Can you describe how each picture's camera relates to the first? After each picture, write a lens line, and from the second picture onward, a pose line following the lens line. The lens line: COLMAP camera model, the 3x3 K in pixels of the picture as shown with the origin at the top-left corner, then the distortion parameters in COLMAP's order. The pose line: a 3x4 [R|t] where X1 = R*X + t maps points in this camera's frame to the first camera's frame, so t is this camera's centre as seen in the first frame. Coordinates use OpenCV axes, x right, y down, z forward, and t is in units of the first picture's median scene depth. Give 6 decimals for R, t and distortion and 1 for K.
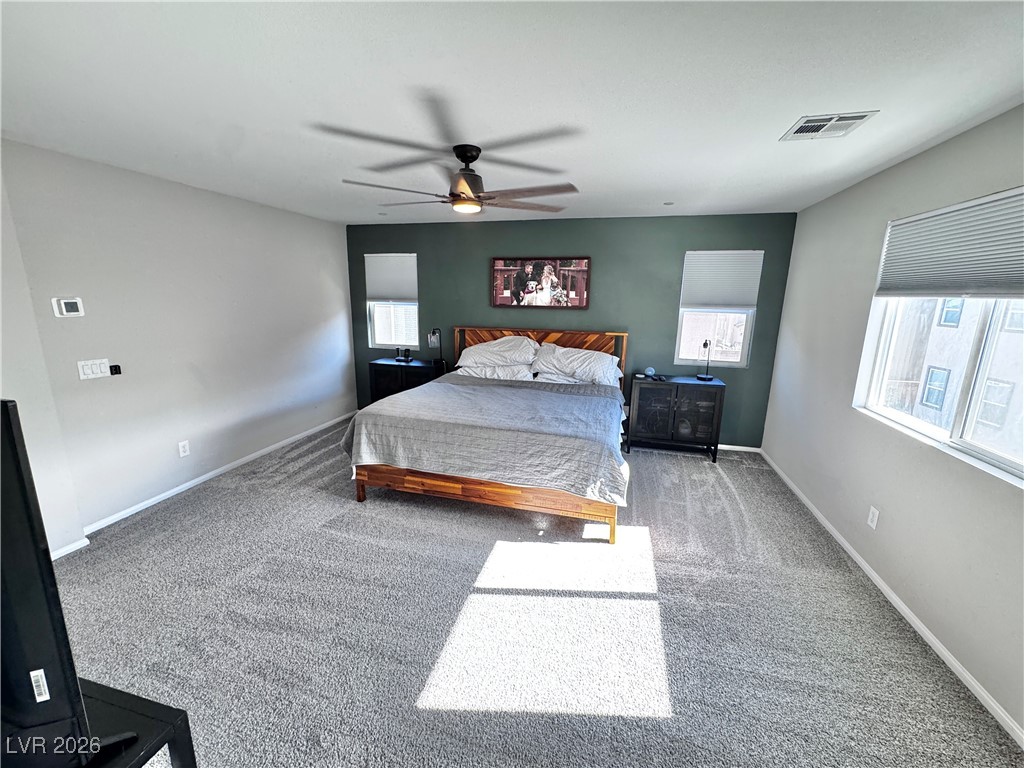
lens RADIAL K [[408.3, 0, 511.5], [0, 408.3, 384.7], [0, 0, 1]] dist [-0.003085, 0.000937]
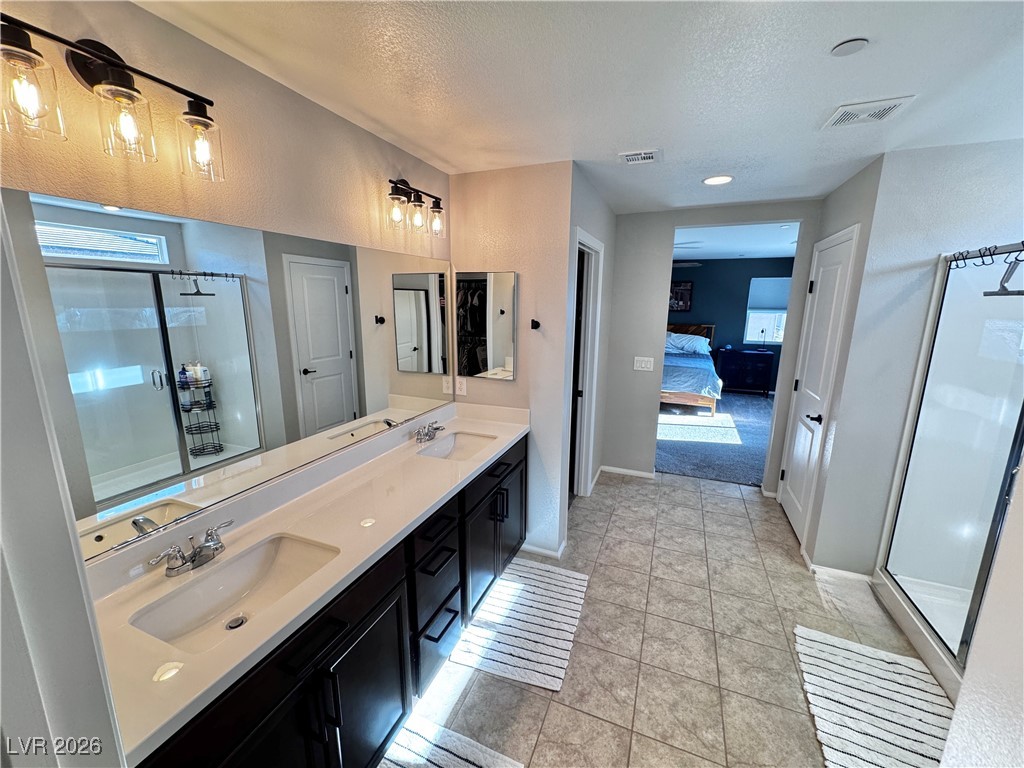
lens RADIAL K [[408.3, 0, 511.9], [0, 408.3, 382.8], [0, 0, 1]] dist [-0.003085, 0.000937]
pose [[0.991385, 0.023251, -0.128903, -0.349888], [-0.025572, 0.999539, -0.016382, 0.172677], [0.128463, 0.019537, 0.991522, -0.844537]]
